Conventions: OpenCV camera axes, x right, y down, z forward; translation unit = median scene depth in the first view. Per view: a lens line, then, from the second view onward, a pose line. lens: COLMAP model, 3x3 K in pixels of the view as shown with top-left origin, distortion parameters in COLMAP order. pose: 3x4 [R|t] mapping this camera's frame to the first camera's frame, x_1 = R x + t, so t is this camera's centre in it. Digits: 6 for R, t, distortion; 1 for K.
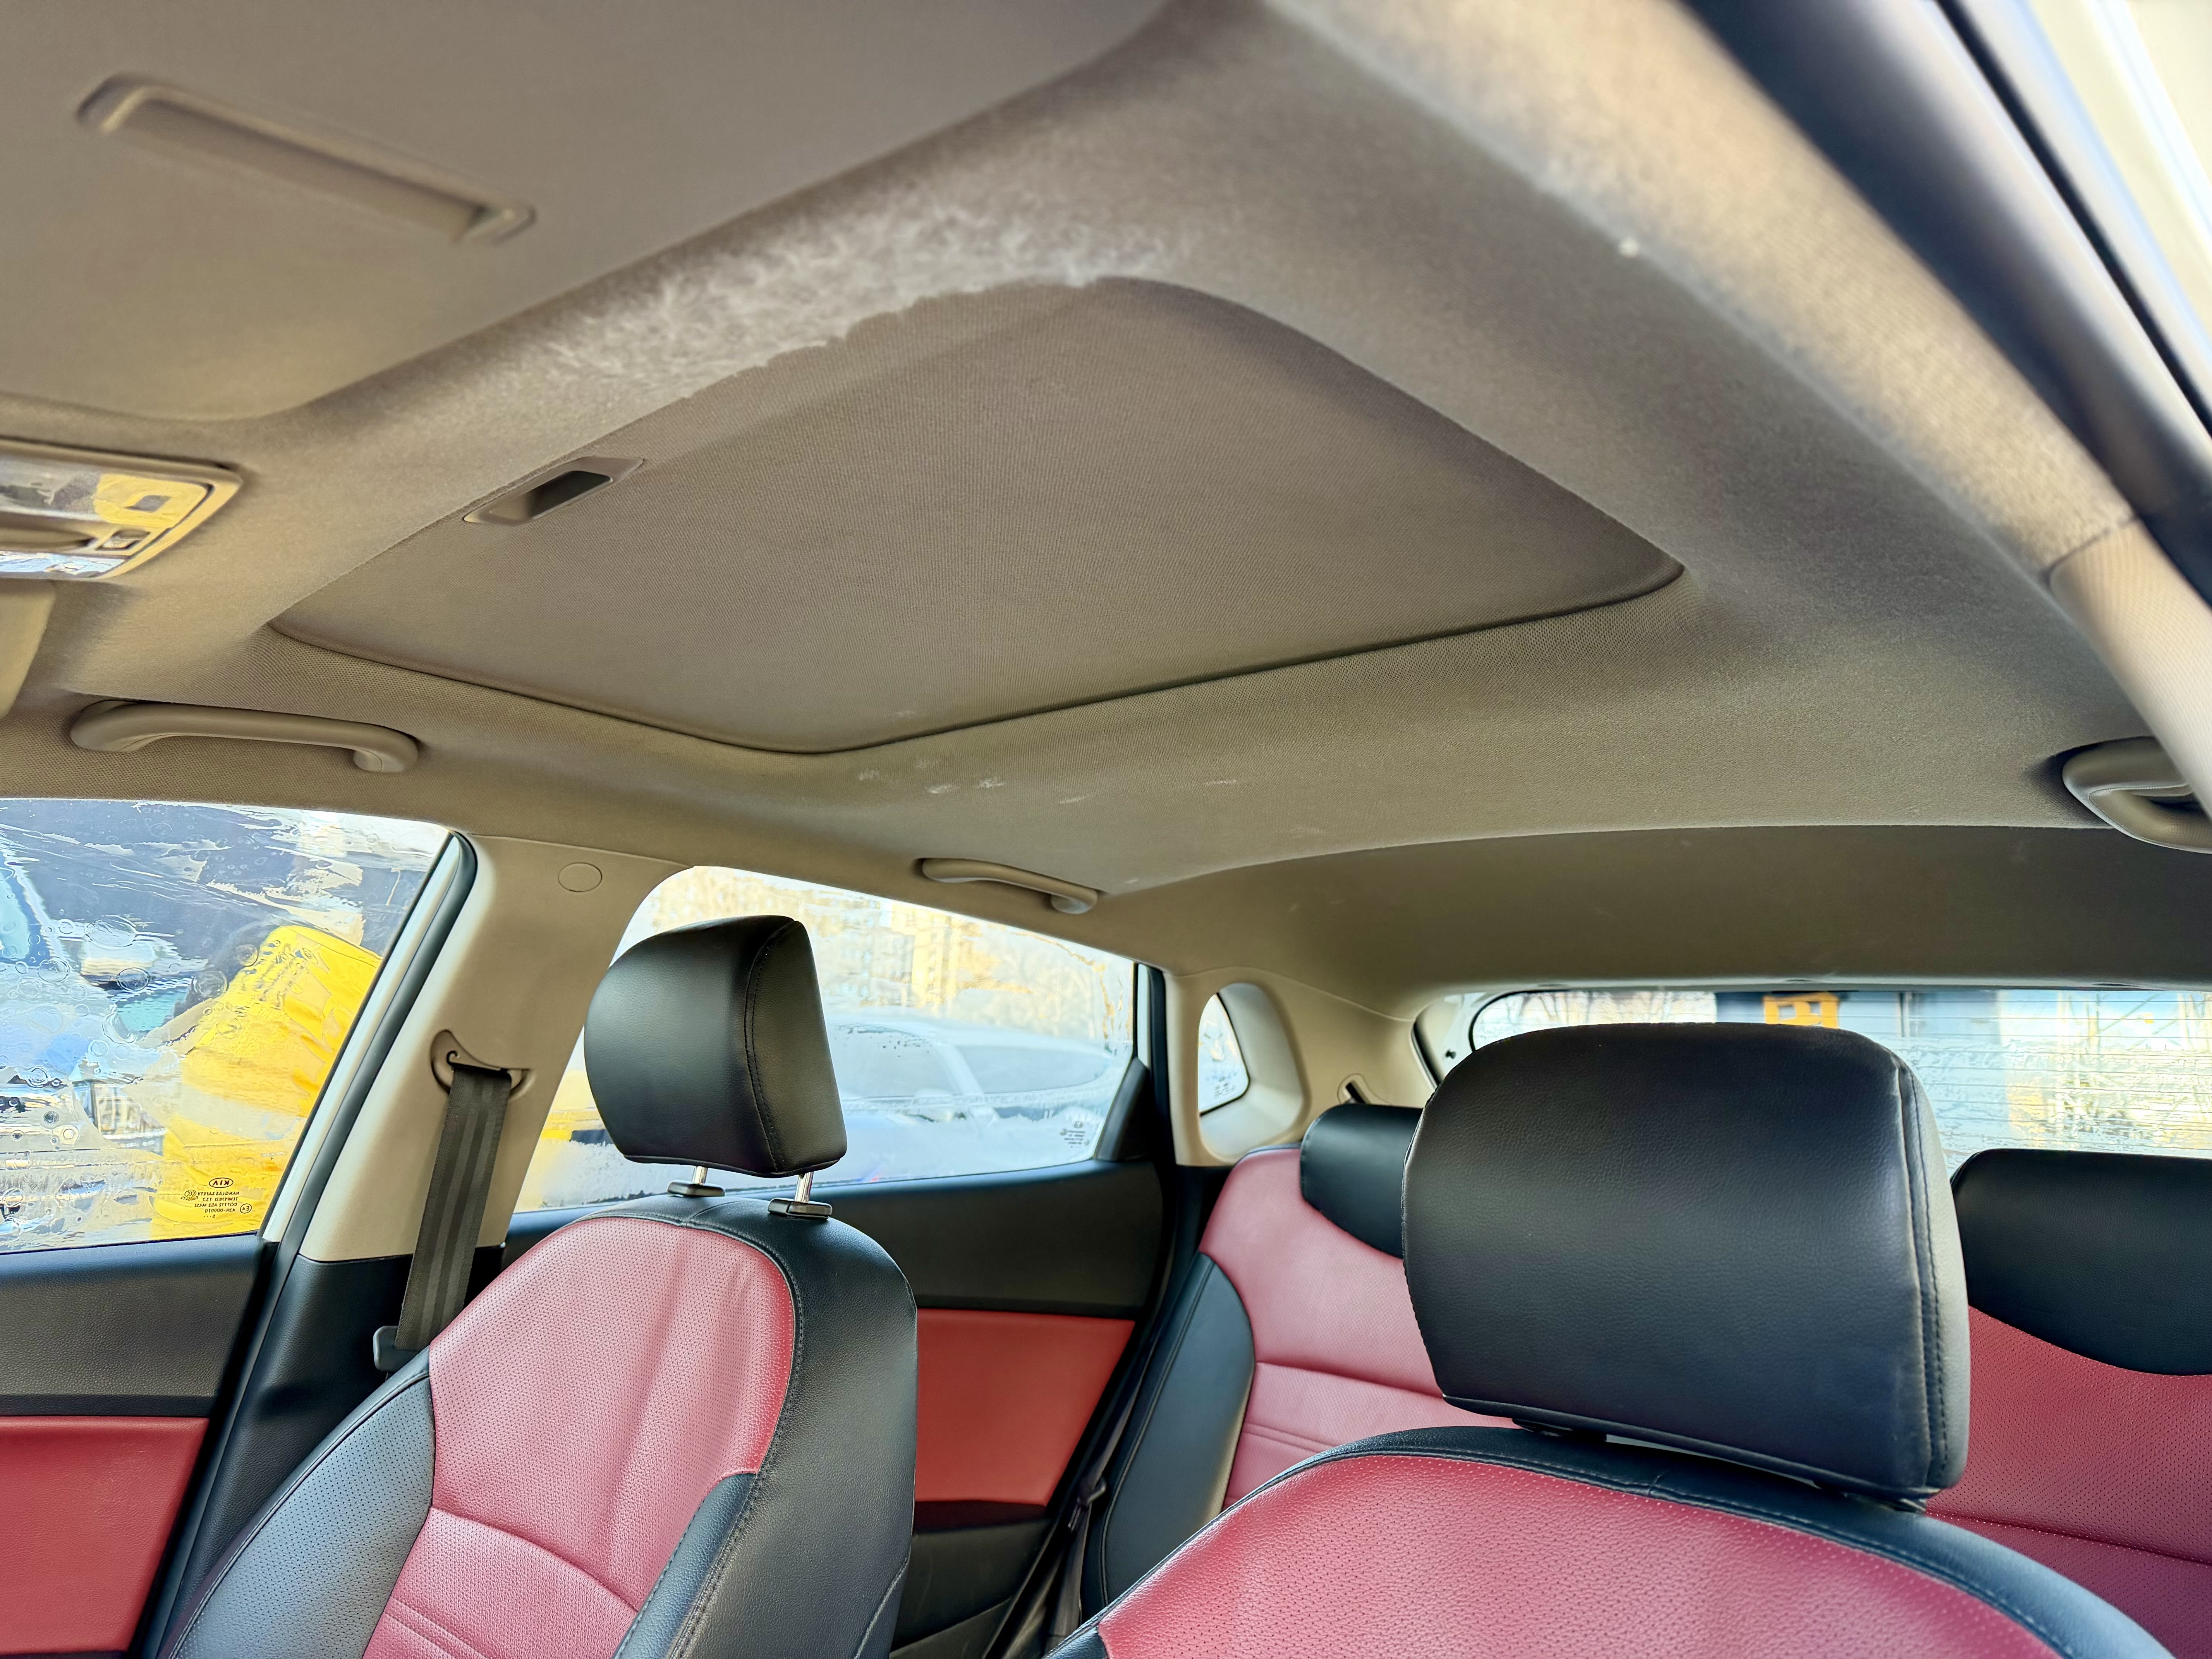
lens RADIAL K [[1590.0, 0, 1096.5], [0, 1590.0, 828.4], [0, 0, 1]] dist [0.033147, -0.049096]
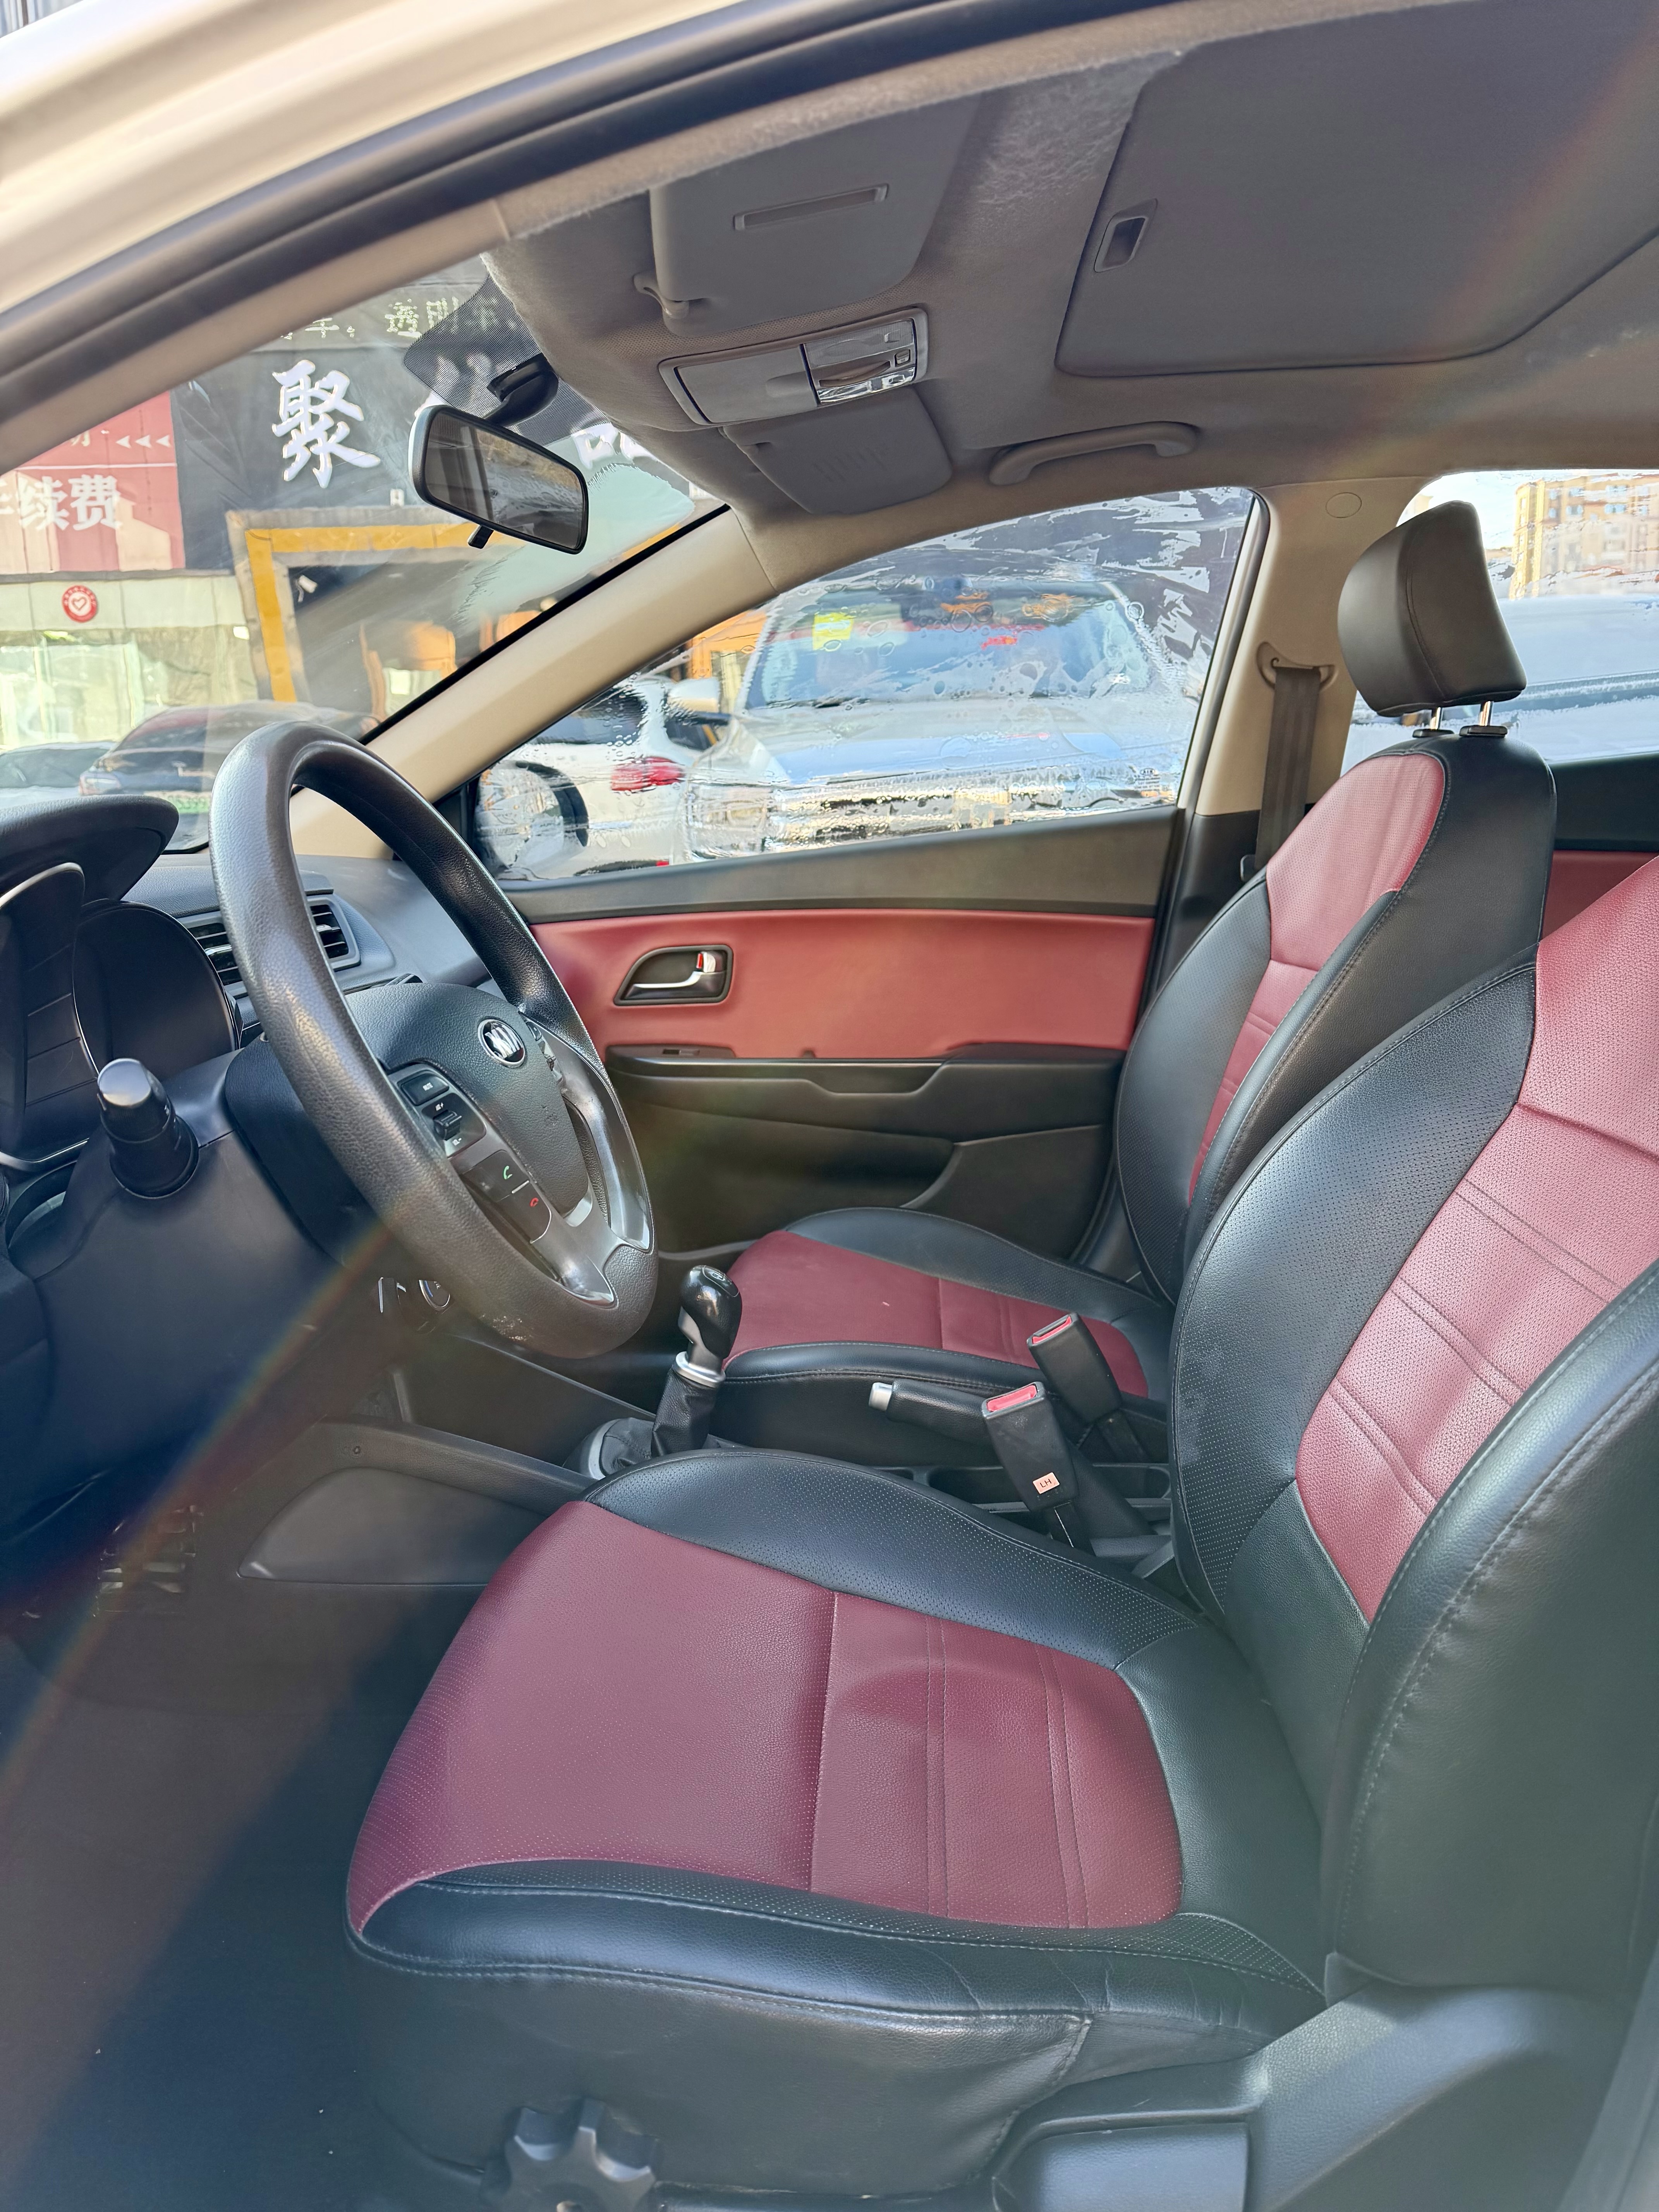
lens RADIAL K [[1590.0, 0, 833.7], [0, 1590.0, 1102.6], [0, 0, 1]] dist [0.033147, -0.049096]
pose [[0.681044, 0.056553, -0.730056, 0.376365], [0.203556, 0.943093, 0.262946, 0.065961], [0.703381, -0.327685, 0.630776, -0.259617]]
